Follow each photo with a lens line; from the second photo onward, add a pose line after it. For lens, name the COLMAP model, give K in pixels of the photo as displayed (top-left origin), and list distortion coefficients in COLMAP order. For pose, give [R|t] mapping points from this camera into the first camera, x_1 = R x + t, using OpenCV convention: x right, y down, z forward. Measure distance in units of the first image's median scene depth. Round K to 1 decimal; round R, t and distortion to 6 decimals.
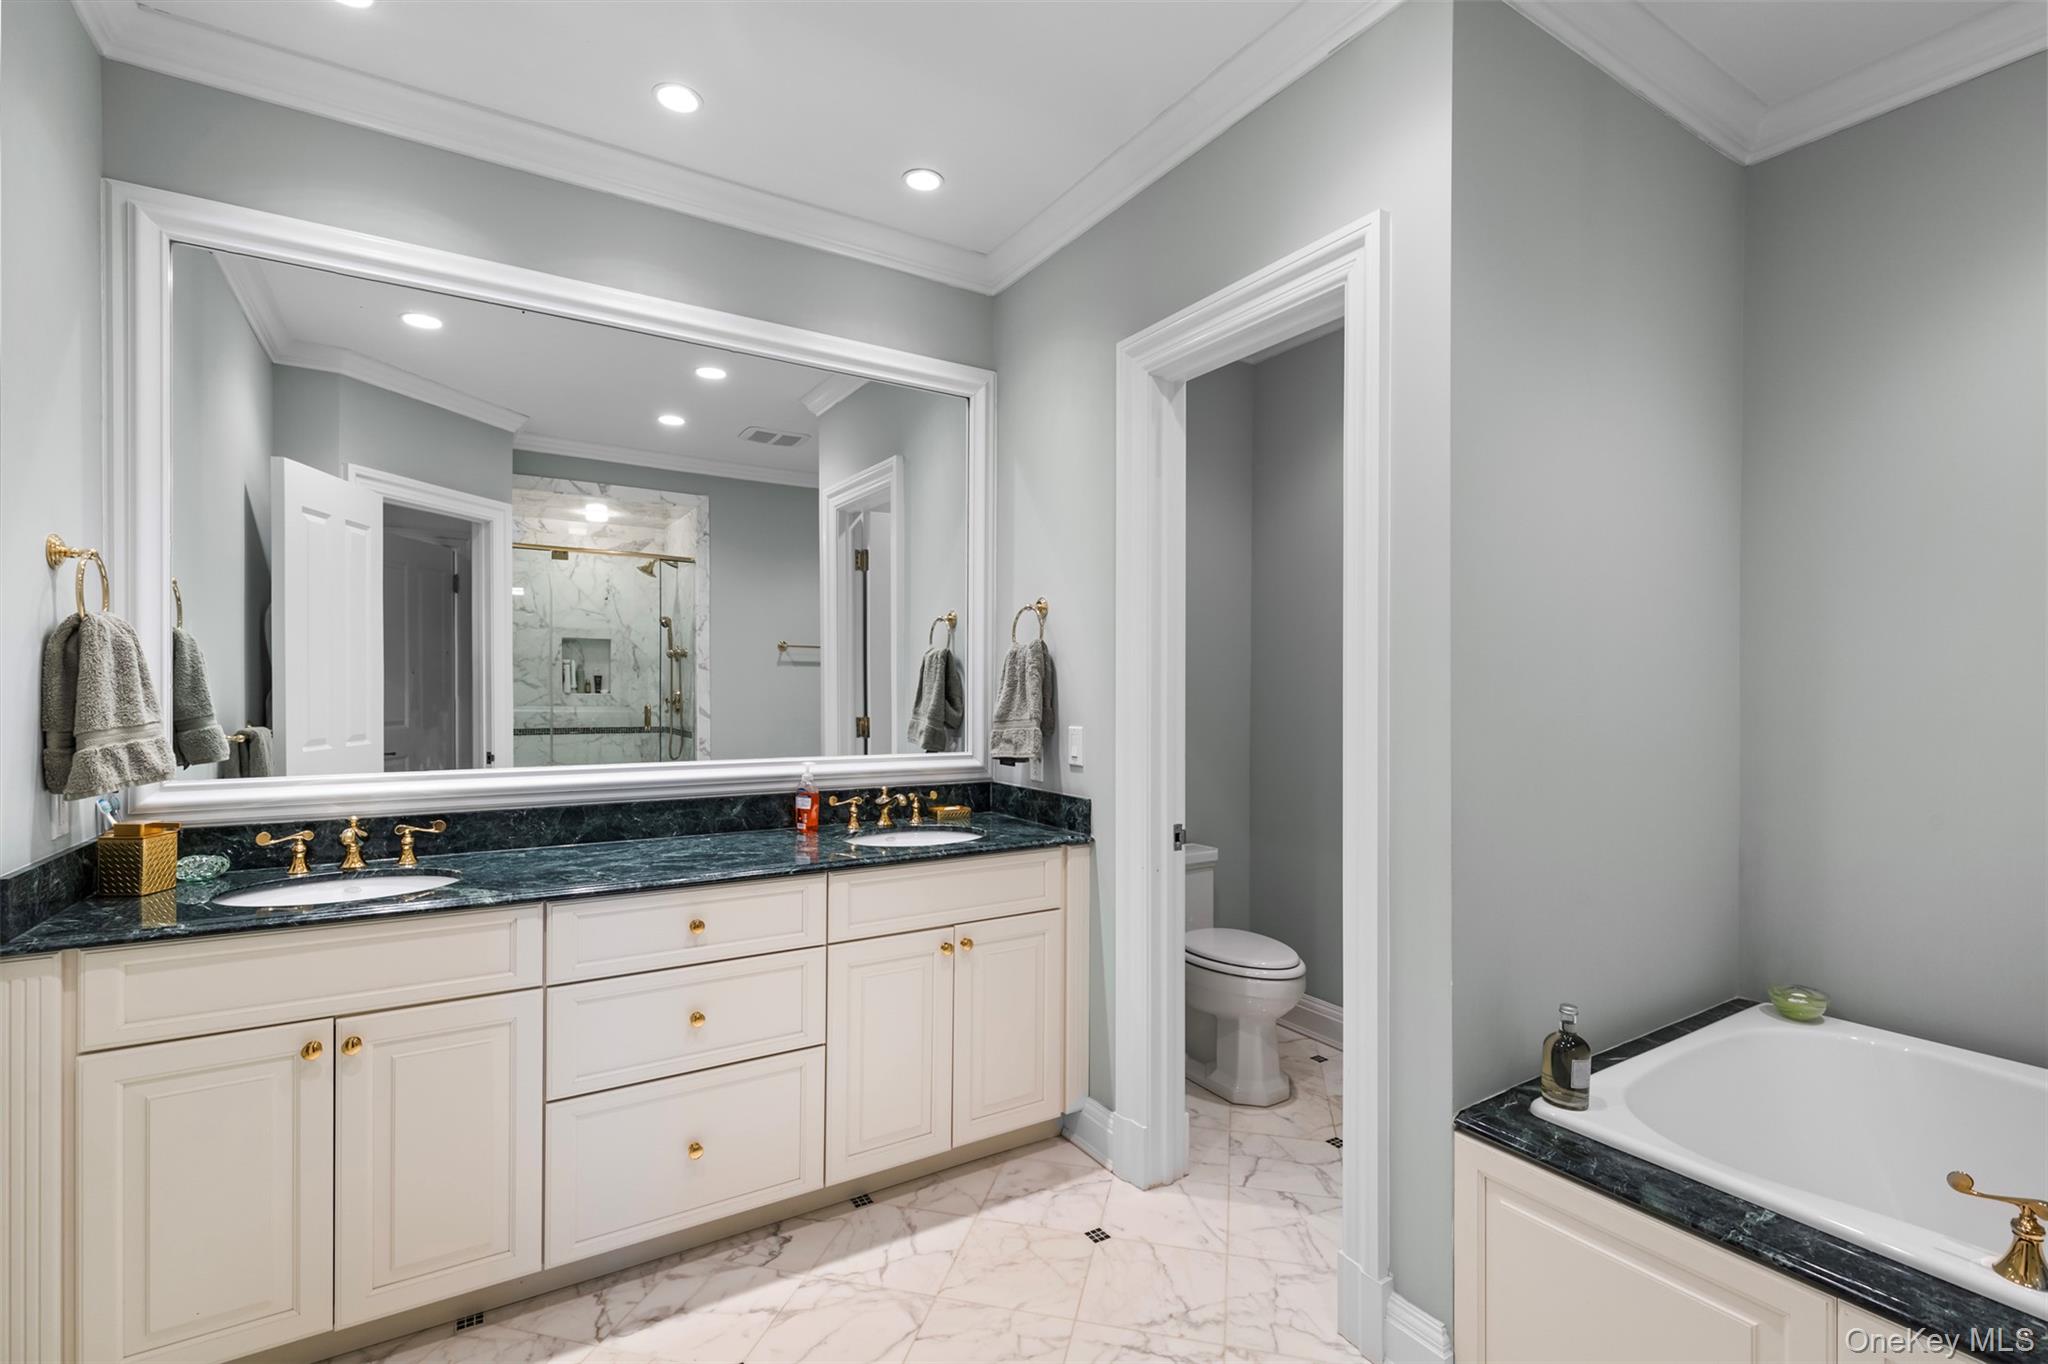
lens RADIAL K [[912.8, 0, 1021.3], [0, 912.8, 701.6], [0, 0, 1]] dist [0.025733, 0.000150]
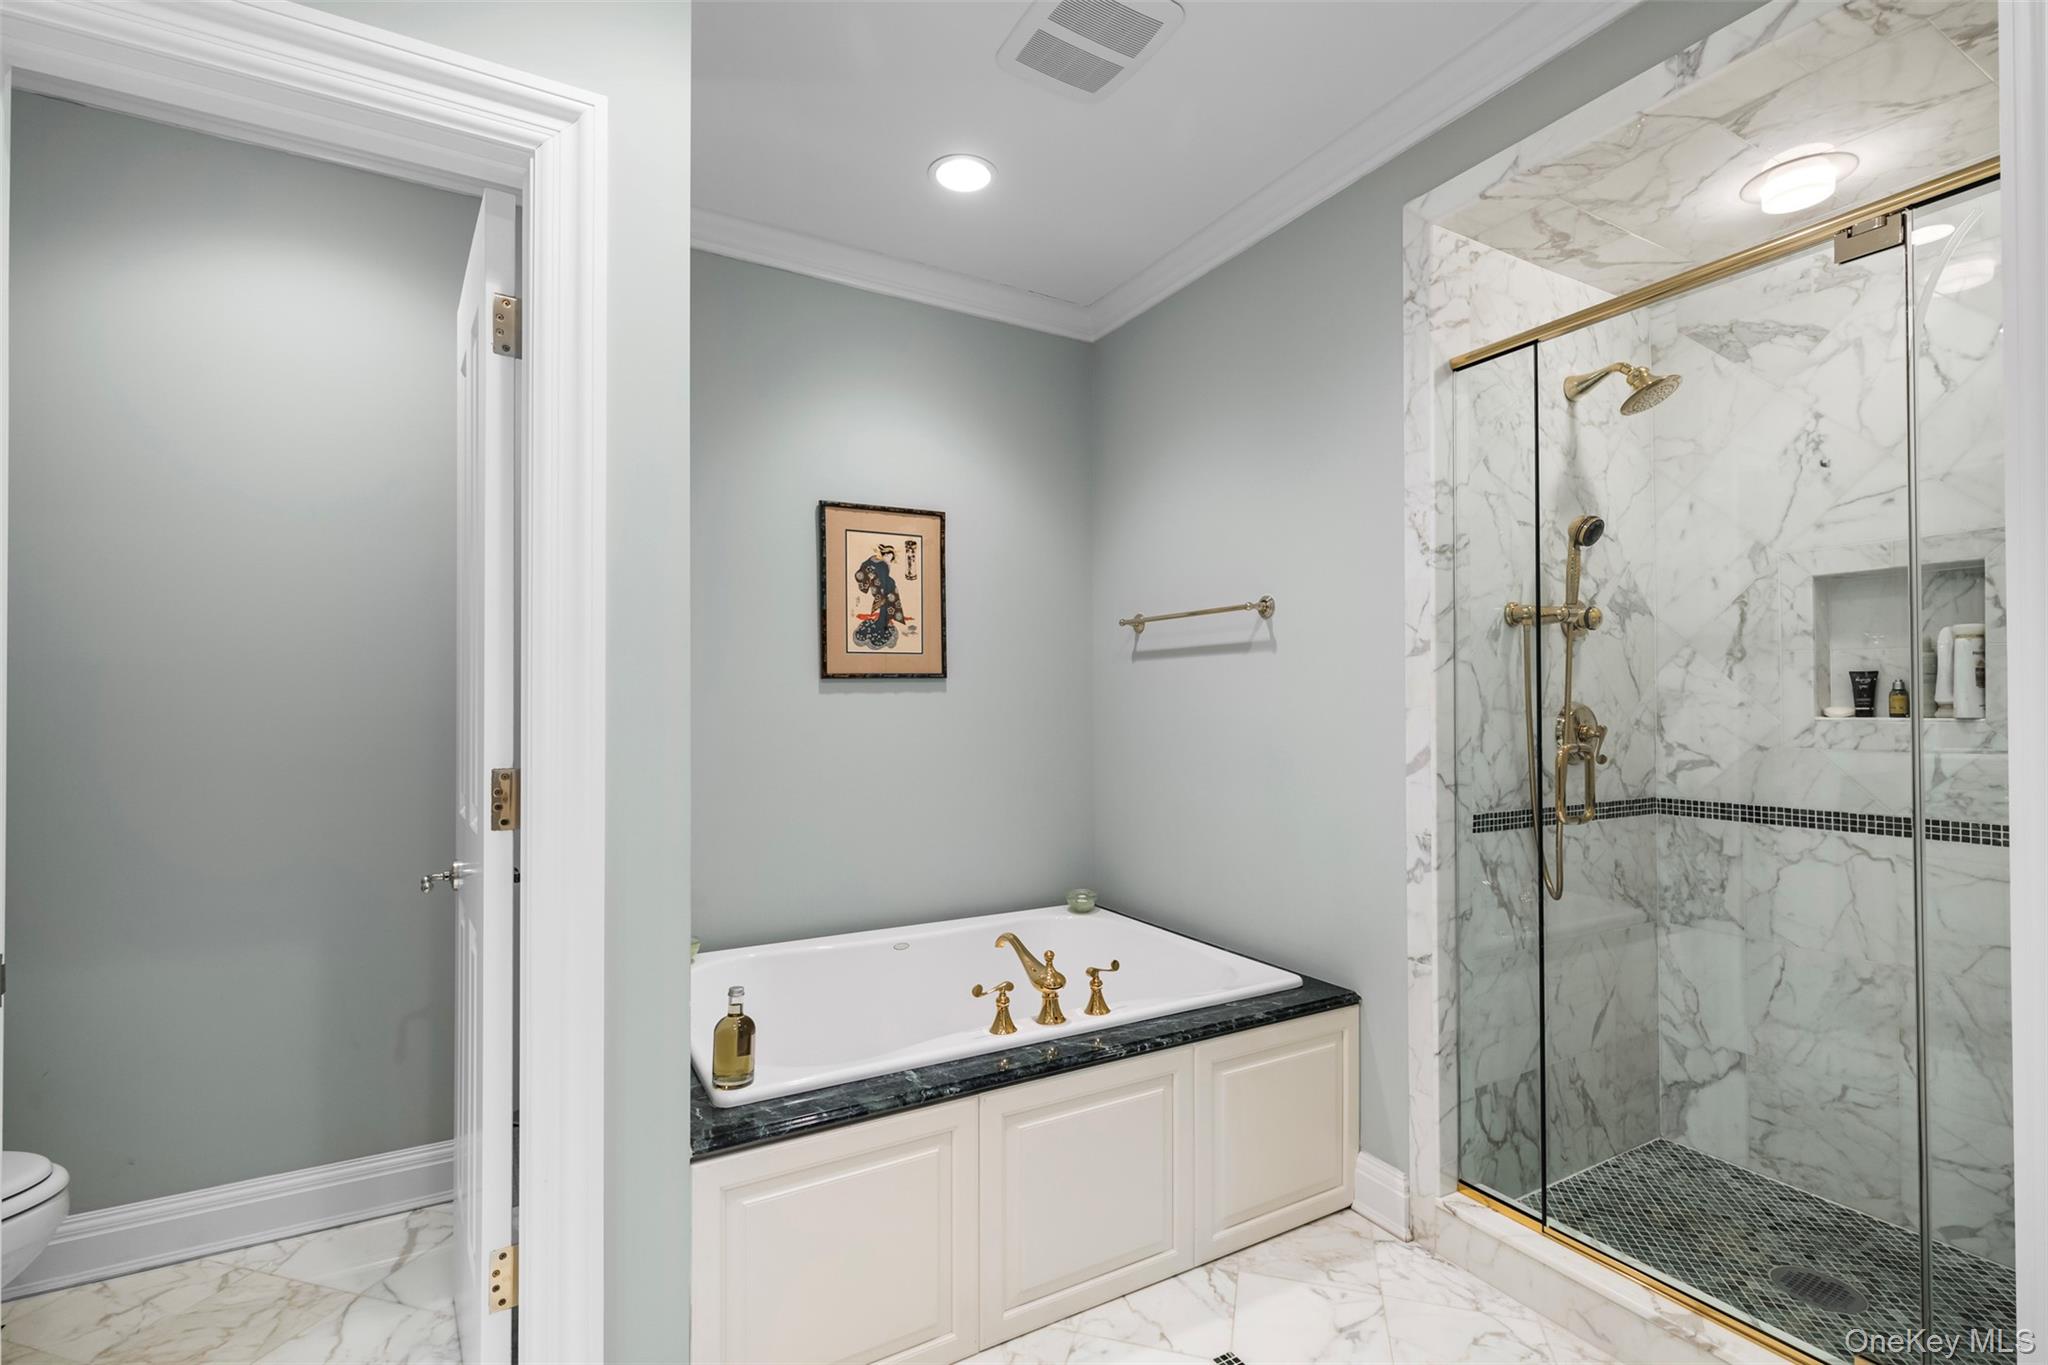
lens RADIAL K [[912.8, 0, 1021.3], [0, 912.8, 702.1], [0, 0, 1]] dist [0.025733, 0.000150]
pose [[0.030337, -0.017291, 0.999390, -0.506872], [0.006275, 0.999834, 0.017108, -0.019633], [-0.999520, 0.005752, 0.030440, 0.743462]]
